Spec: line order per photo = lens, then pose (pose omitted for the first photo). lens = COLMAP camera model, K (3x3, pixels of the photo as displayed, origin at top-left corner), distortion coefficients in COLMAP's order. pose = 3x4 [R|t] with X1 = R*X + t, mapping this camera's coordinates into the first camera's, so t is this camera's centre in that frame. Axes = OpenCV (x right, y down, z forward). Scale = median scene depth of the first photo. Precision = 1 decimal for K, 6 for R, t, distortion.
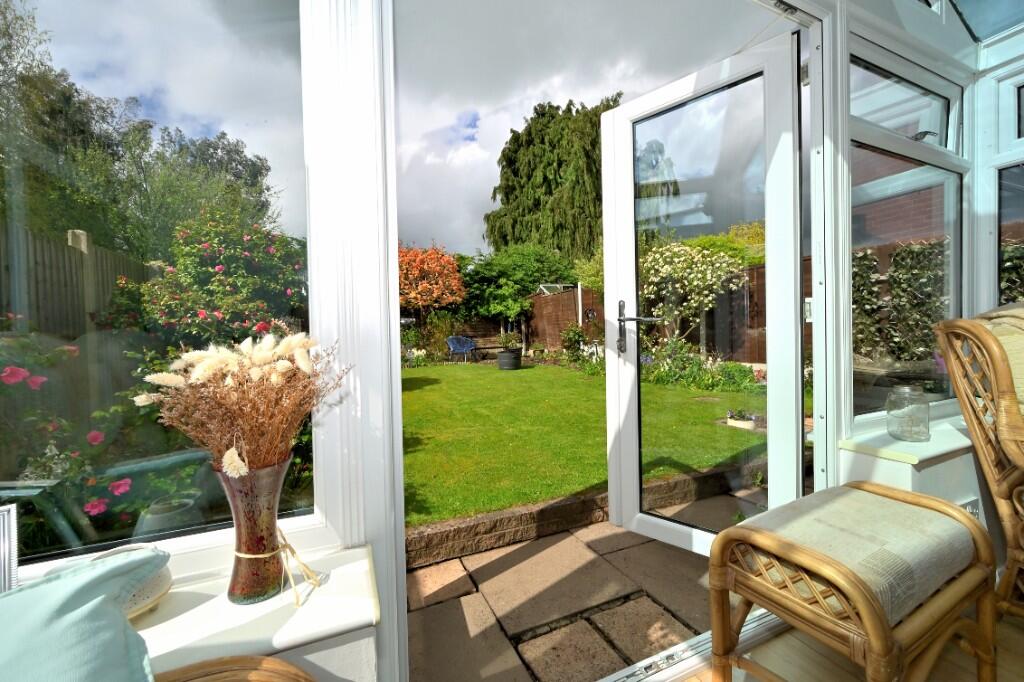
lens RADIAL K [[409.2, 0, 514.8], [0, 409.2, 333.5], [0, 0, 1]] dist [0.000730, 0.000063]
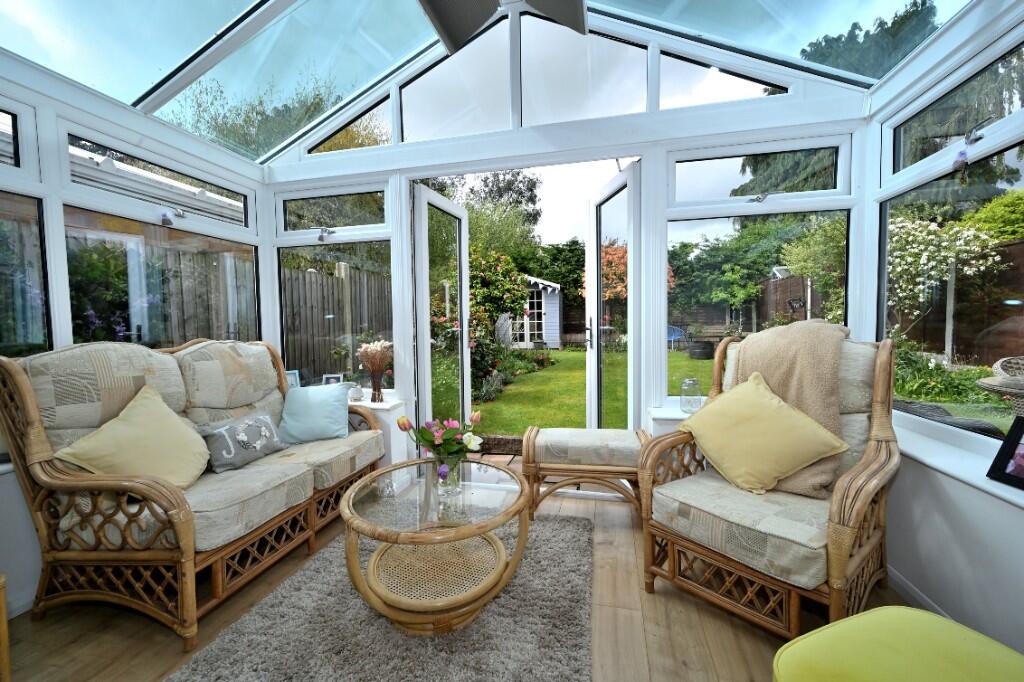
lens RADIAL K [[405.9, 0, 505.7], [0, 405.9, 340.0], [0, 0, 1]] dist [-0.002760, -0.000624]
pose [[0.789330, 0.036842, -0.612863, 0.156775], [-0.000729, 0.998254, 0.059071, -0.013510], [0.613969, -0.046180, 0.787978, -0.075339]]
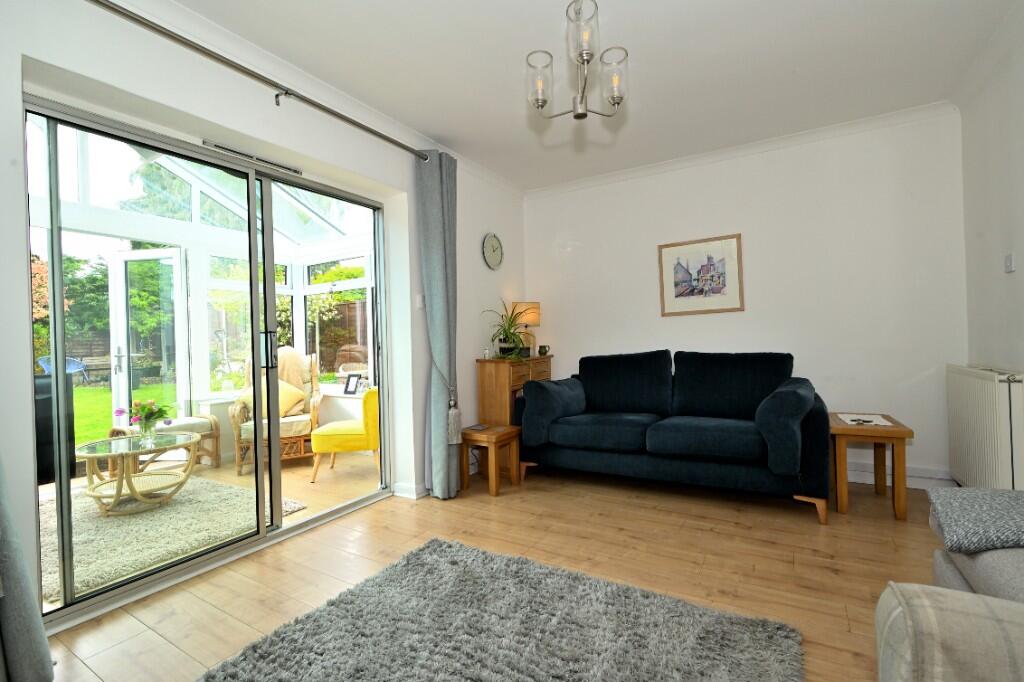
lens RADIAL K [[448.6, 0, 512.0], [0, 448.6, 341.0], [0, 0, 1]] dist [0.019728, 0.000082]
pose [[0.824939, -0.003560, 0.565211, 0.097123], [0.004964, 0.999987, -0.000947, -0.015785], [-0.565200, 0.003587, 0.824946, -0.303508]]
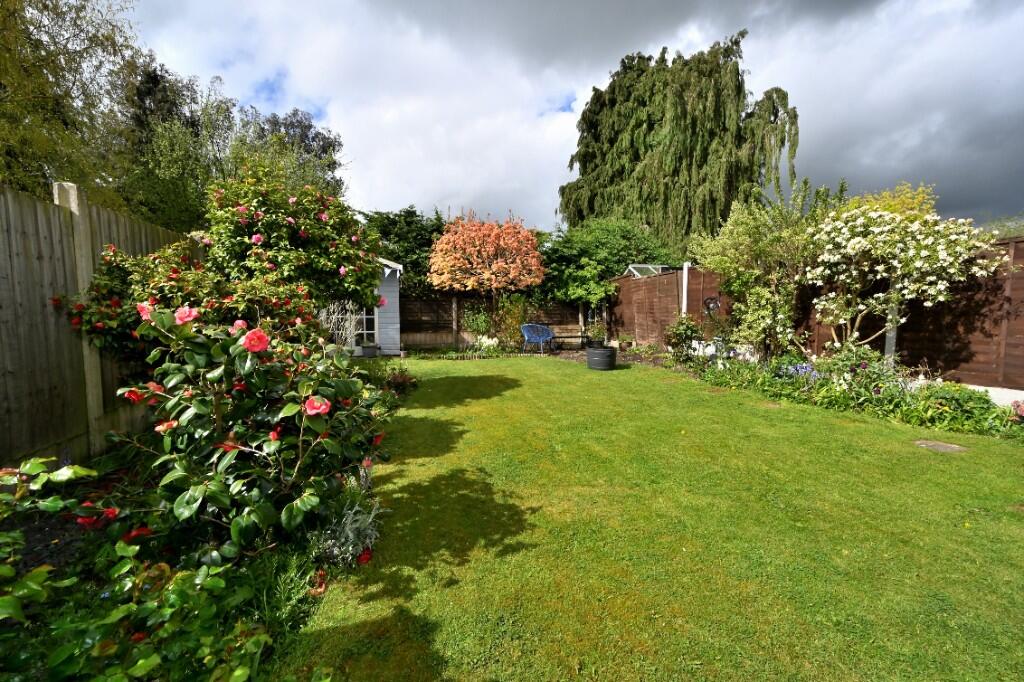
lens RADIAL K [[405.9, 0, 505.7], [0, 405.9, 340.0], [0, 0, 1]] dist [-0.002760, -0.000624]
pose [[0.985634, 0.039905, -0.164112, -0.048470], [-0.029481, 0.997419, 0.065468, -0.012349], [0.166301, -0.059689, 0.984267, 0.121218]]
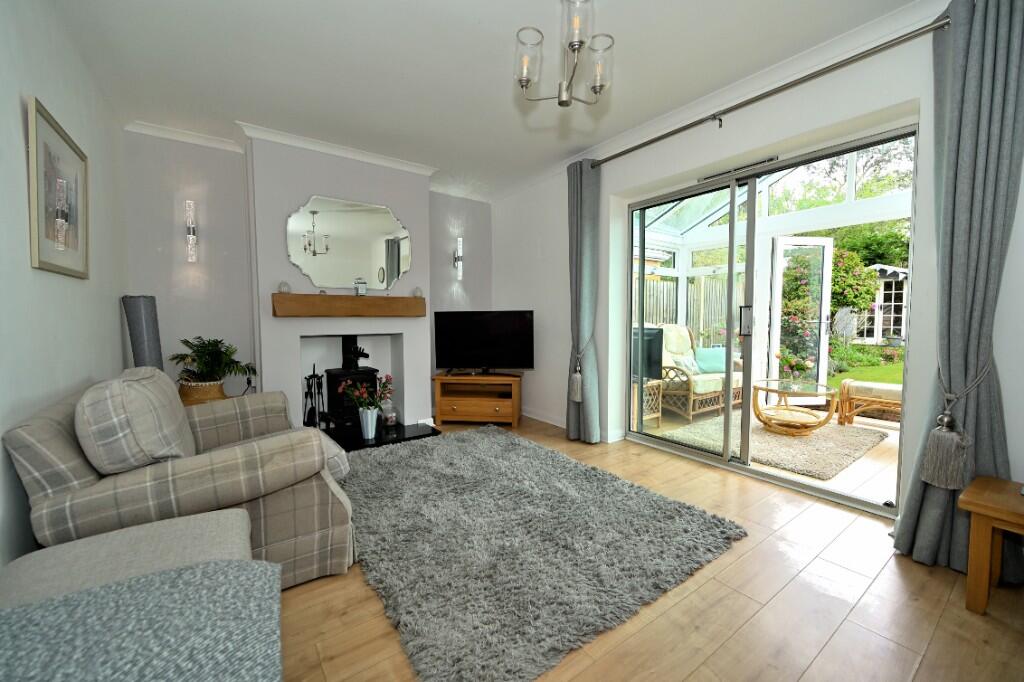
lens RADIAL K [[405.9, 0, 505.7], [0, 405.9, 340.0], [0, 0, 1]] dist [-0.002760, -0.000624]
pose [[0.195276, 0.079898, -0.977488, 0.310862], [0.001753, 0.996646, 0.081814, -0.020296], [0.980747, -0.017690, 0.194481, -0.250560]]
